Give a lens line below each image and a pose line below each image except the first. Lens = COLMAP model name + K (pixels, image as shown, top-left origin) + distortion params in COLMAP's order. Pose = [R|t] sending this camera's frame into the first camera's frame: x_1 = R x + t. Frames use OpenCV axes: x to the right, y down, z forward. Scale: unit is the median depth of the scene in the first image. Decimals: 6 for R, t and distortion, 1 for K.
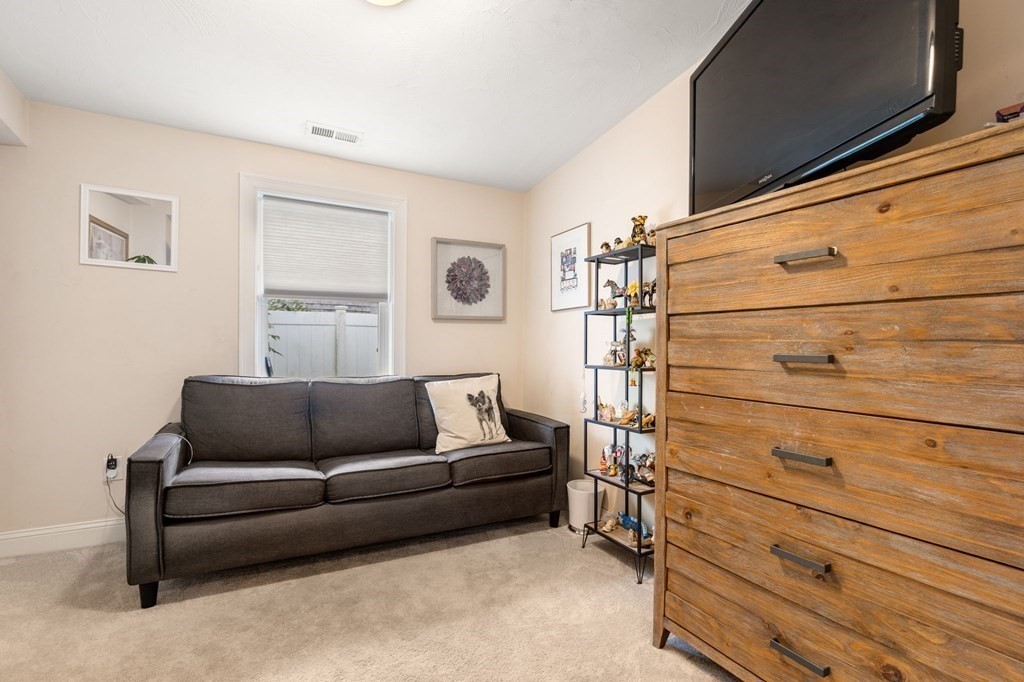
lens RADIAL K [[464.0, 0, 506.1], [0, 464.0, 344.1], [0, 0, 1]] dist [0.002594, 0.000700]
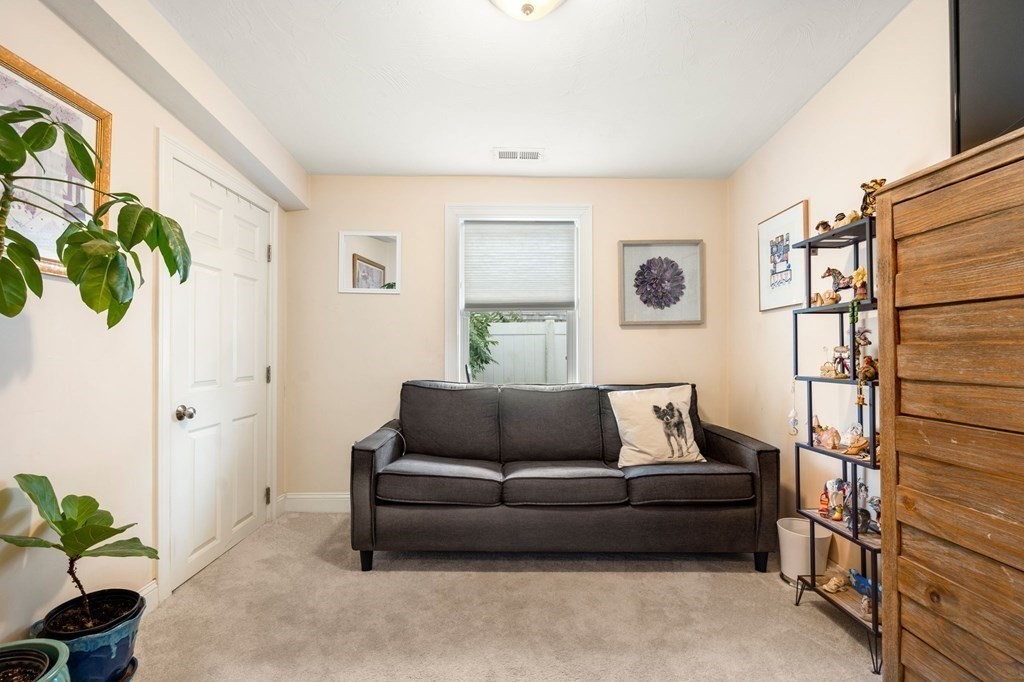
lens RADIAL K [[464.0, 0, 506.1], [0, 464.0, 344.1], [0, 0, 1]] dist [0.002594, 0.000700]
pose [[0.894297, -0.016668, -0.447164, 0.086161], [0.009160, 0.999779, -0.018946, 0.000155], [0.447380, 0.012848, 0.894252, 0.056199]]
